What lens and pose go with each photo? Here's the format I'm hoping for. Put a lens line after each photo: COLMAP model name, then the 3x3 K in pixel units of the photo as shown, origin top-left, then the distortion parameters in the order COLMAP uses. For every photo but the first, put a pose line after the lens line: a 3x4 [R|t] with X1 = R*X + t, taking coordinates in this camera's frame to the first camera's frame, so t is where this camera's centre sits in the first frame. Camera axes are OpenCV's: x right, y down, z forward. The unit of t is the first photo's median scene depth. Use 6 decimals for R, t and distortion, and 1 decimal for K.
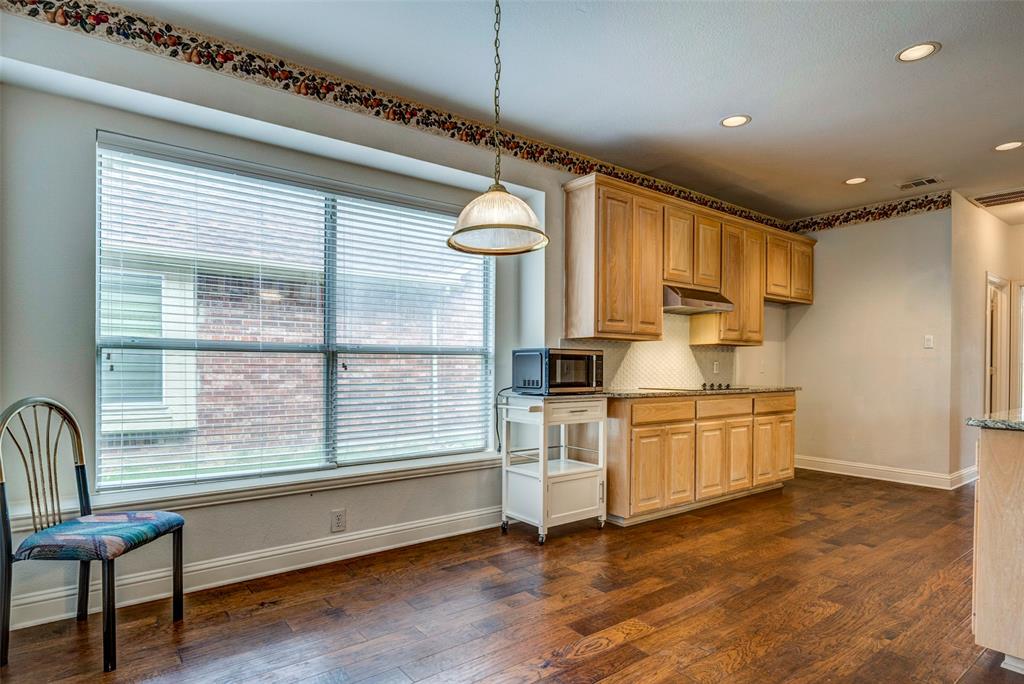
lens RADIAL K [[554.3, 0, 510.7], [0, 554.3, 371.7], [0, 0, 1]] dist [-0.002271, -0.005159]
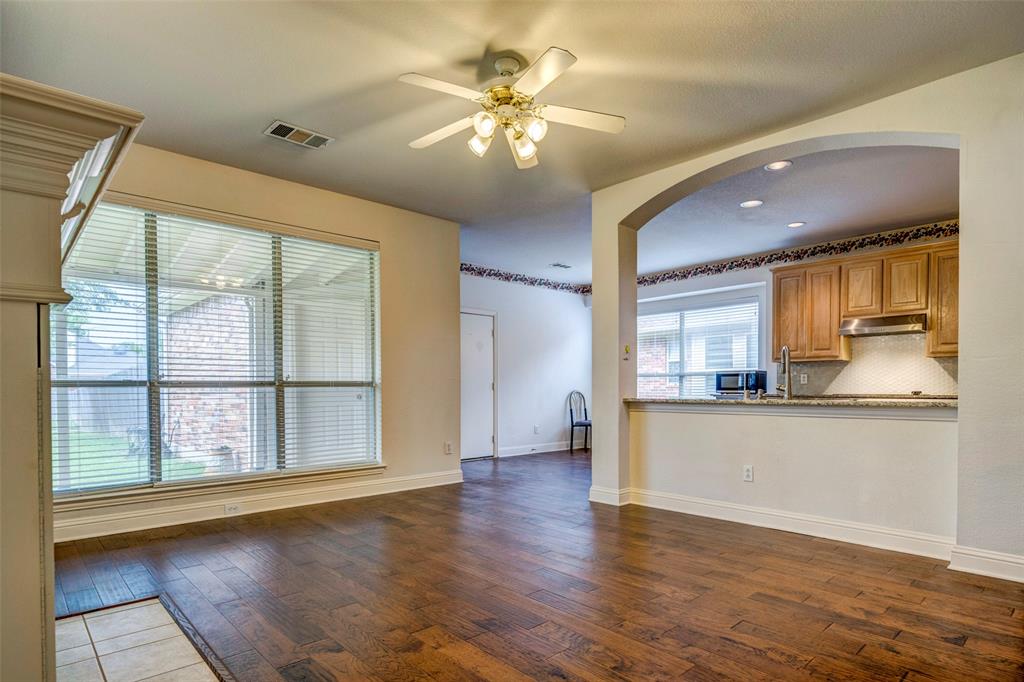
lens RADIAL K [[554.3, 0, 512.2], [0, 554.3, 400.7], [0, 0, 1]] dist [-0.002271, -0.005159]
pose [[0.095889, 0.016199, -0.995260, 1.717371], [-0.006204, 0.999858, 0.015676, 0.033465], [0.995373, 0.004671, 0.095976, 0.027063]]
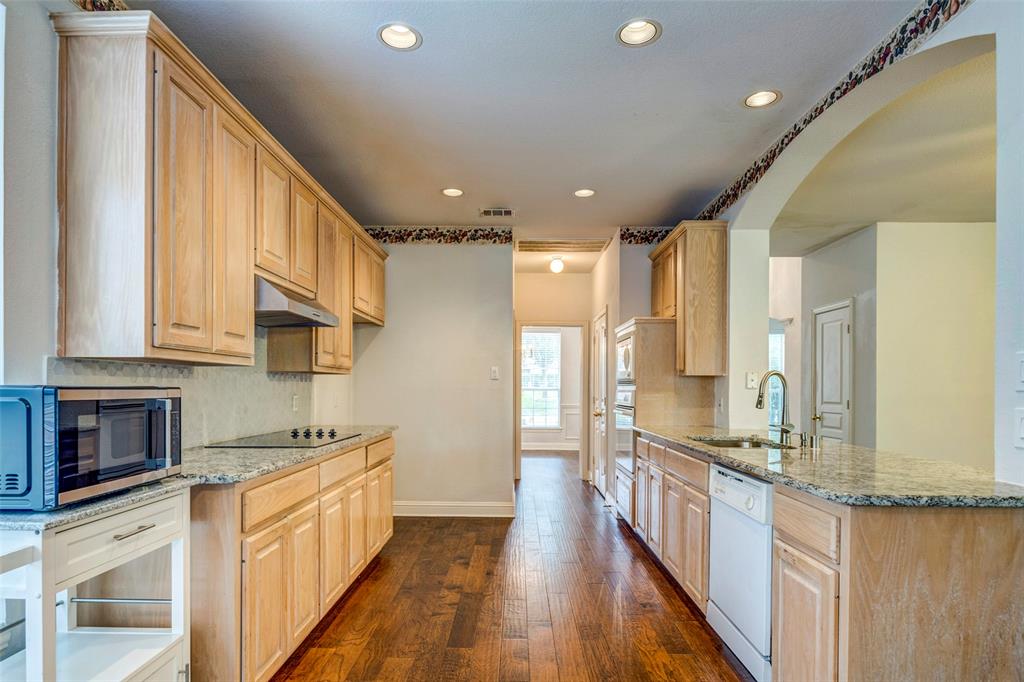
lens RADIAL K [[554.3, 0, 506.7], [0, 554.3, 390.4], [0, 0, 1]] dist [-0.002271, -0.005159]
pose [[0.624526, -0.006896, 0.780974, -0.026338], [0.007854, 0.999966, 0.002550, -0.031676], [-0.780965, 0.004541, 0.624559, 0.439341]]
